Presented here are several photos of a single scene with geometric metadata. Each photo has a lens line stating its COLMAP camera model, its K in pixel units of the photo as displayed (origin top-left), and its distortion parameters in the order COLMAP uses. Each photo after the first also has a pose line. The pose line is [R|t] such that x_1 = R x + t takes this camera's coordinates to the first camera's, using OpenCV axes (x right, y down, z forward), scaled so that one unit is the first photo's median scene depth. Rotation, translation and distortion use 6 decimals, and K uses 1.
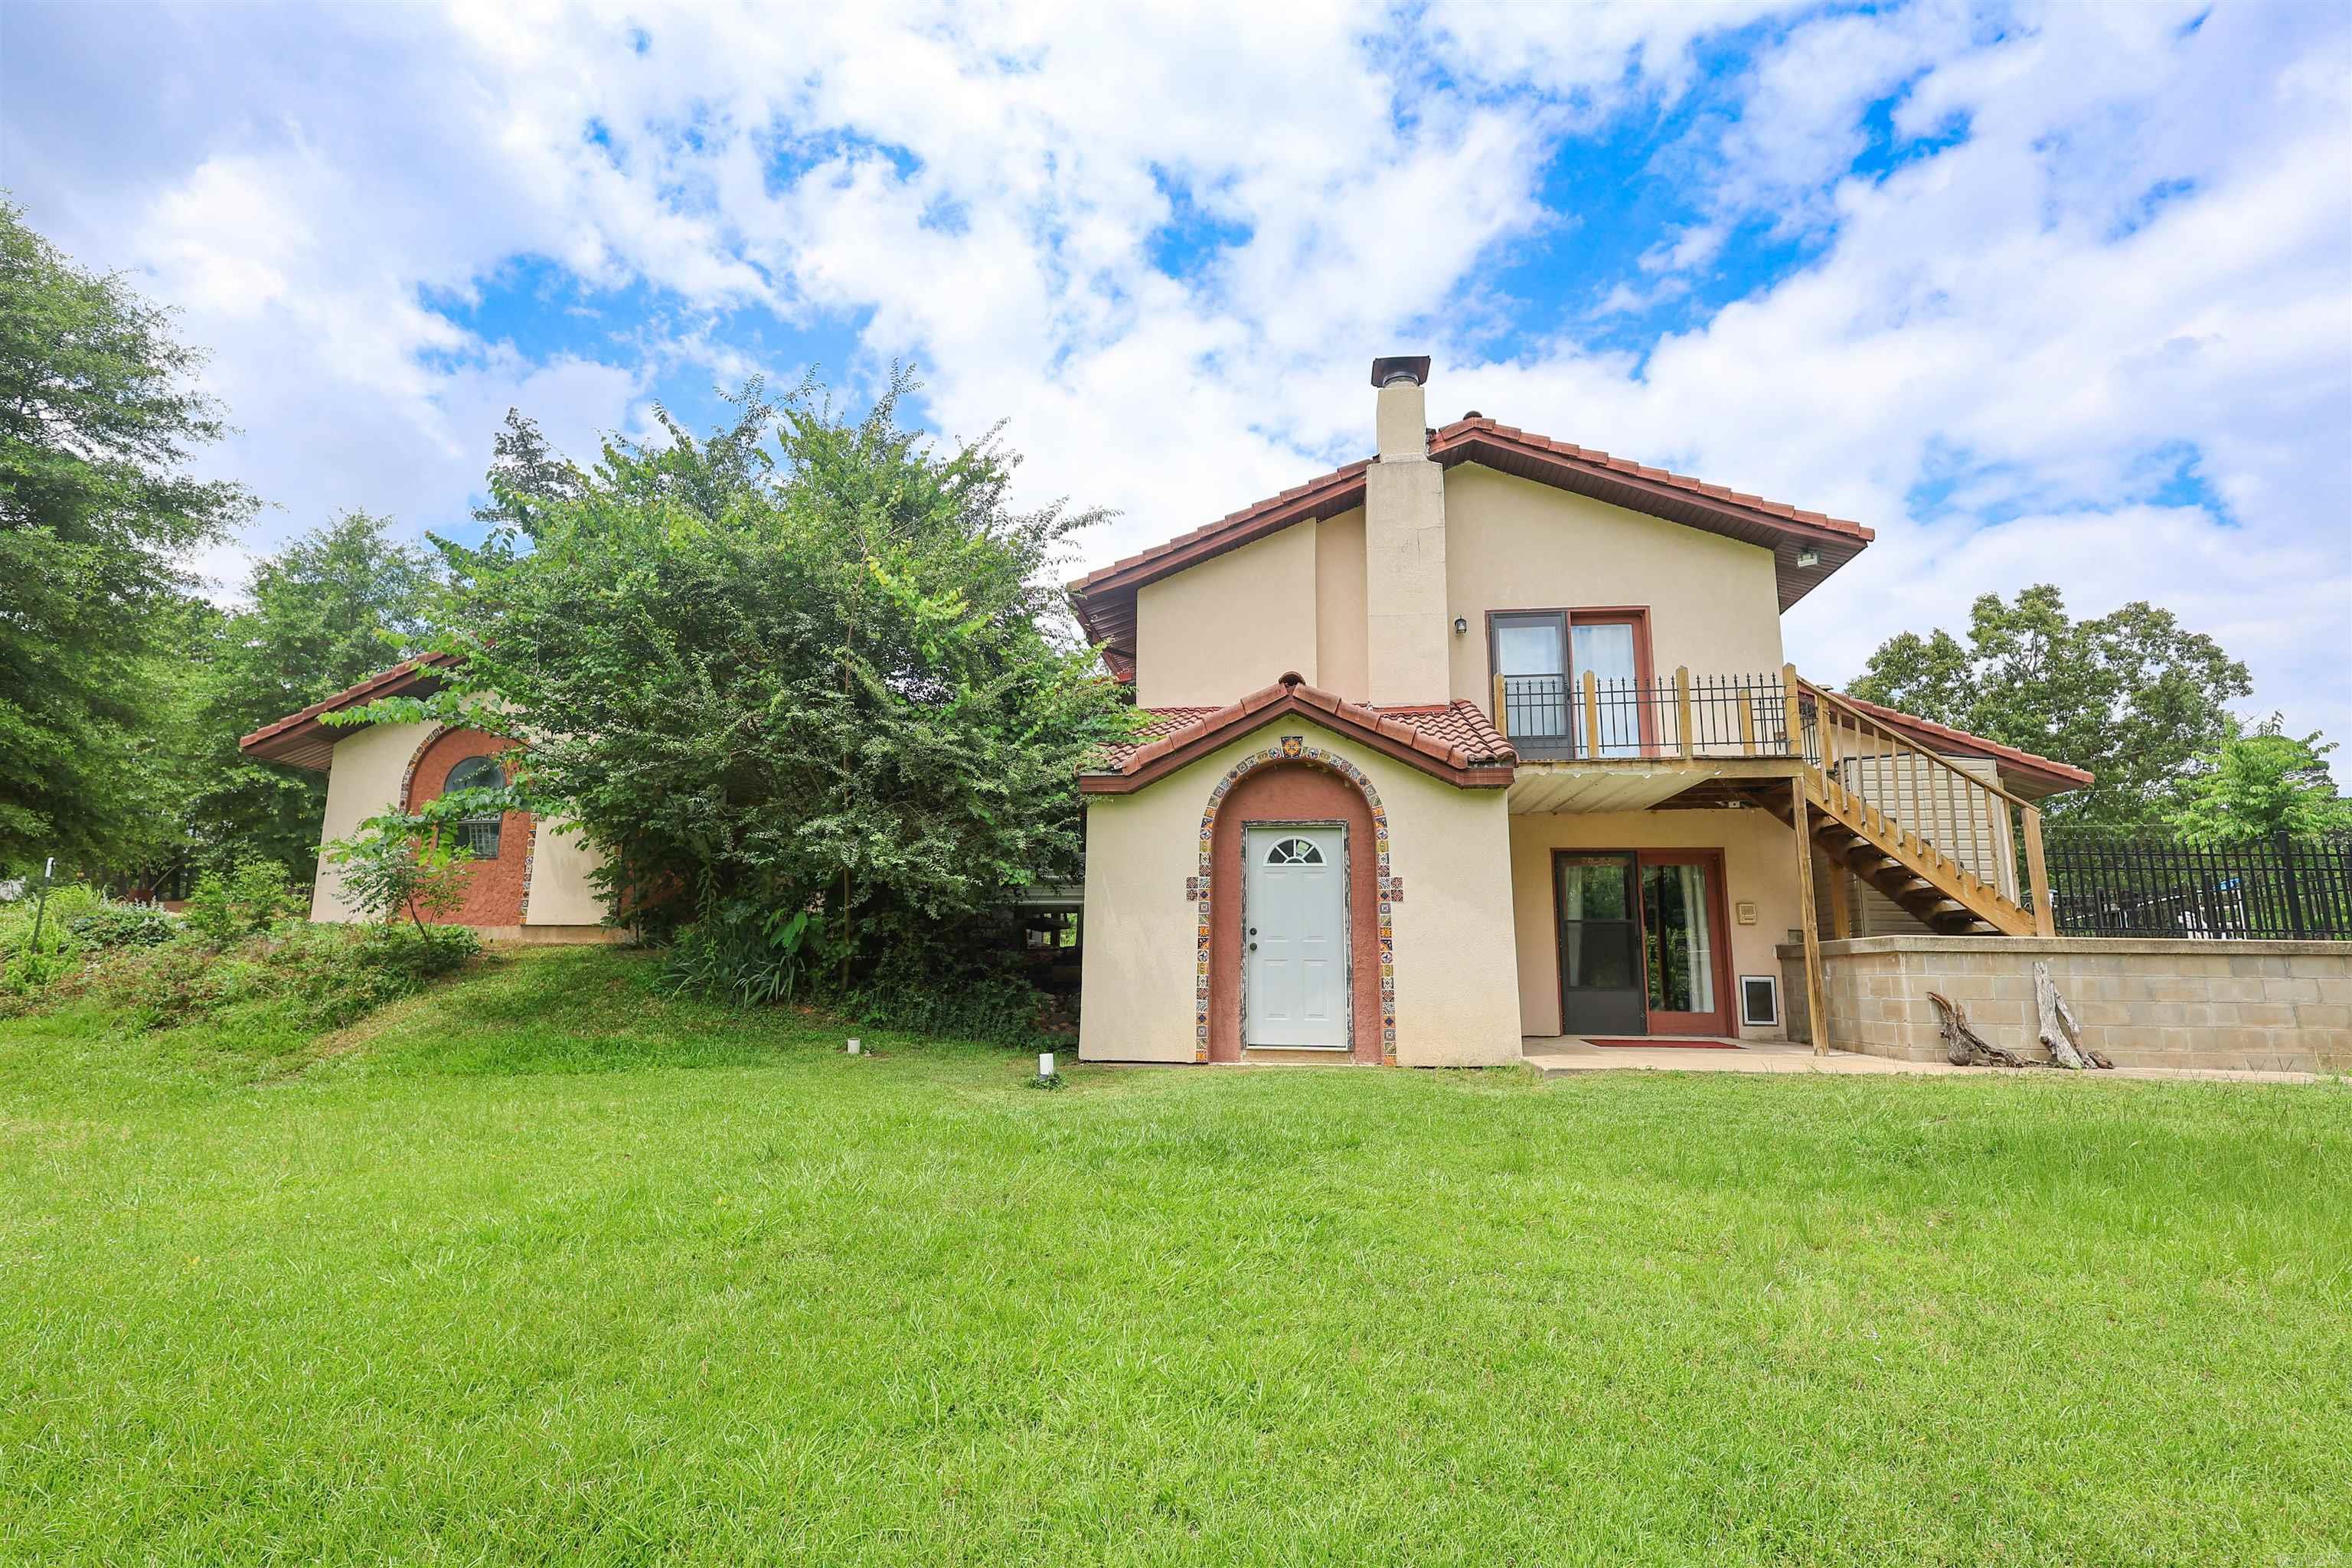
lens RADIAL K [[1061.6, 0, 1184.8], [0, 1061.6, 789.7], [0, 0, 1]] dist [0.000999, 0.000650]
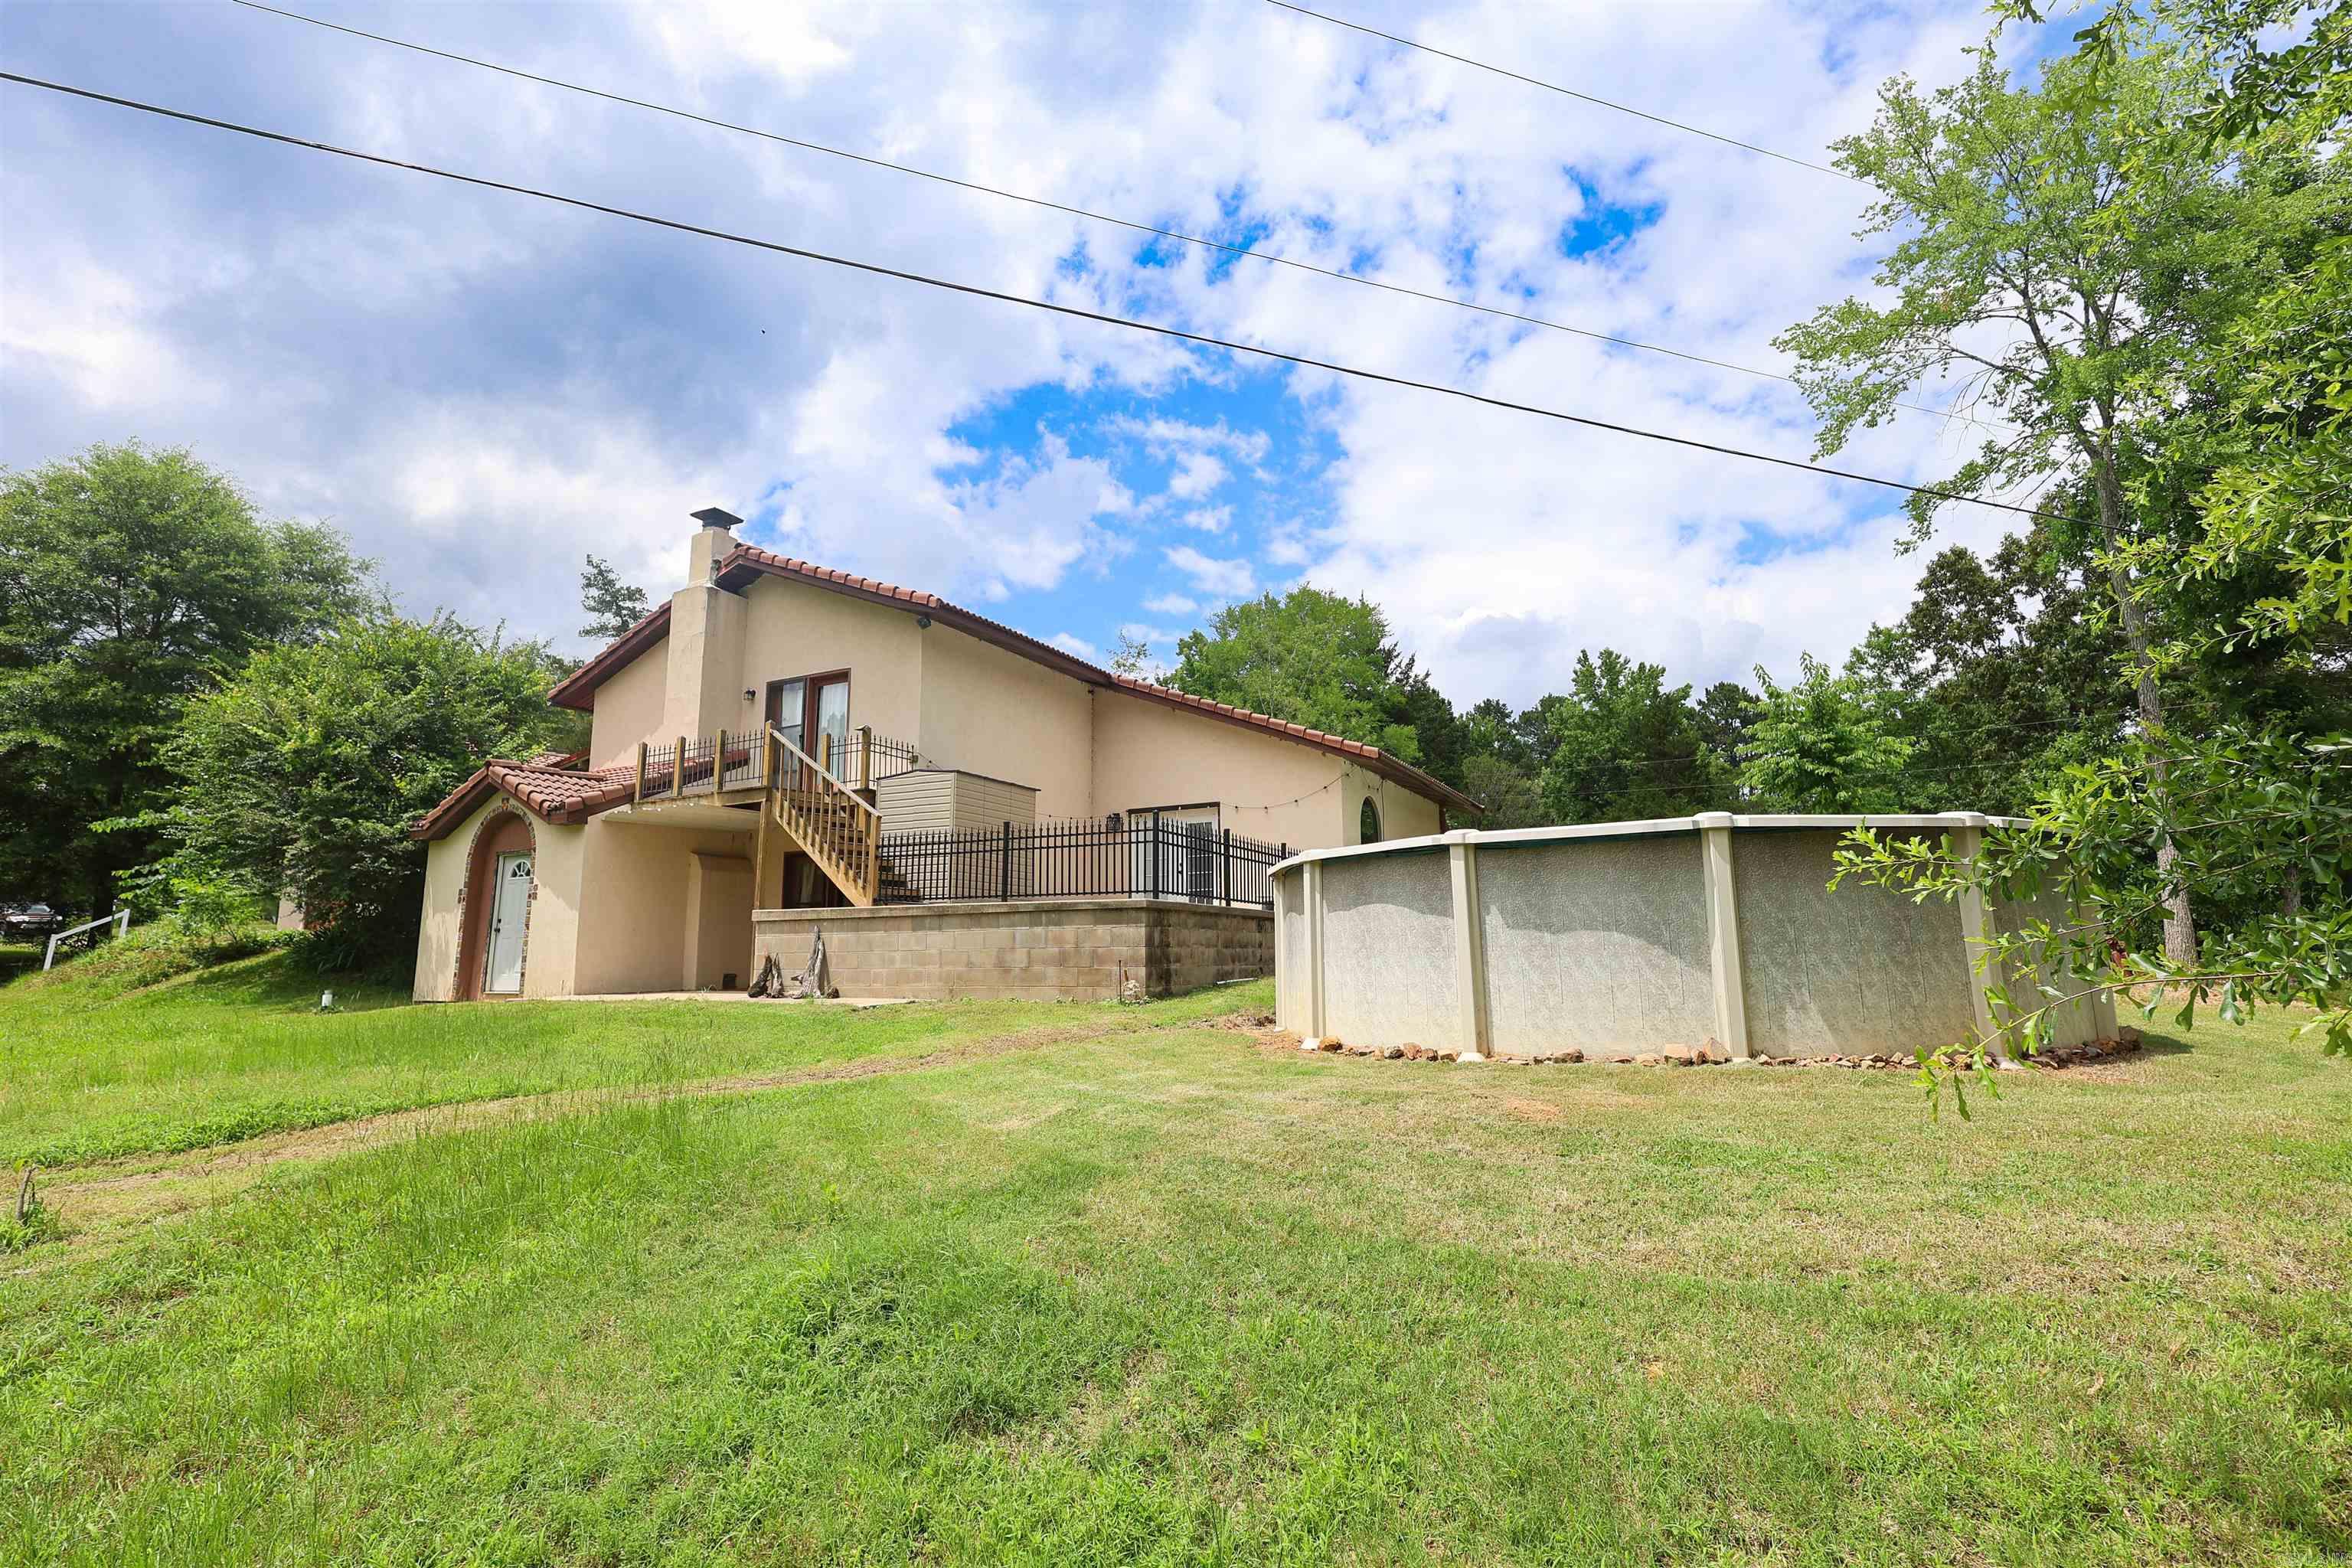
lens RADIAL K [[1086.2, 0, 1169.6], [0, 1086.2, 776.1], [0, 0, 1]] dist [-0.001333, -0.000240]
pose [[0.931662, -0.078665, -0.354708, 1.541340], [0.080262, 0.996721, -0.010233, 0.012921], [0.354350, -0.018936, 0.934921, -0.169183]]
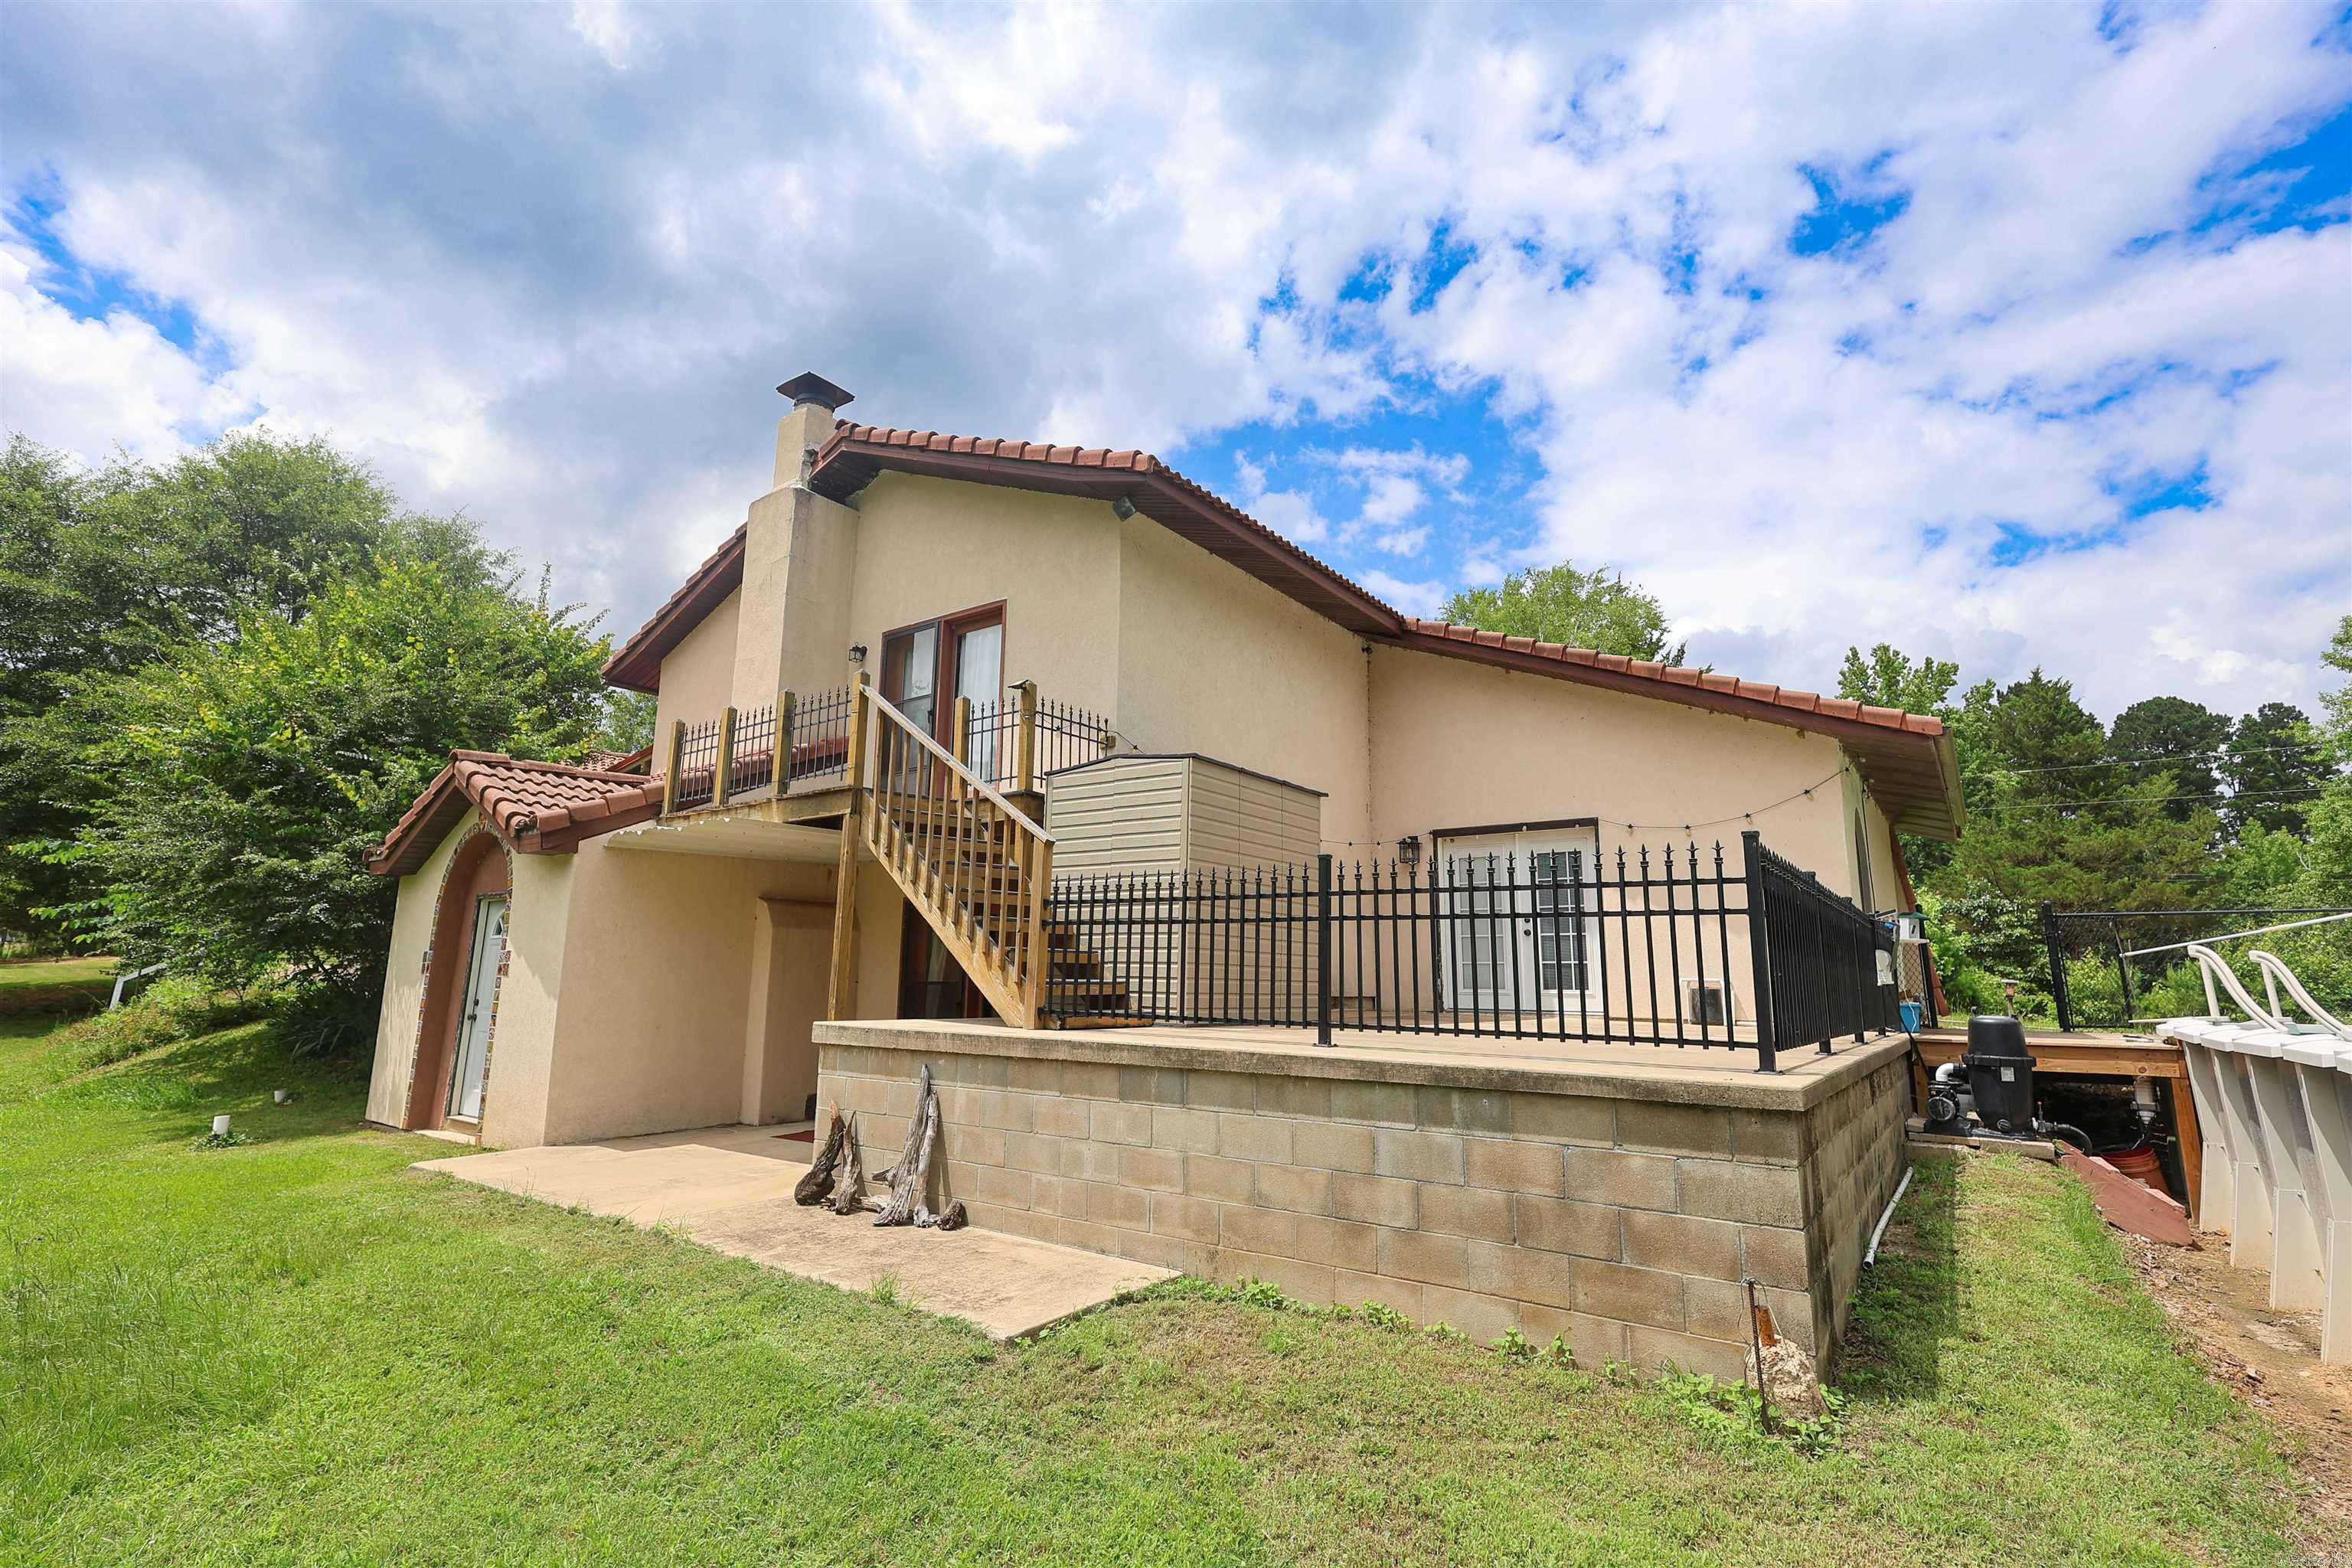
lens RADIAL K [[1099.3, 0, 1169.9], [0, 1099.3, 784.0], [0, 0, 1]] dist [-0.001068, 0.000511]
pose [[0.863483, -0.088932, -0.496476, 1.142080], [0.081951, 0.995990, -0.035879, 0.014773], [0.497676, -0.009706, 0.867308, 0.391915]]
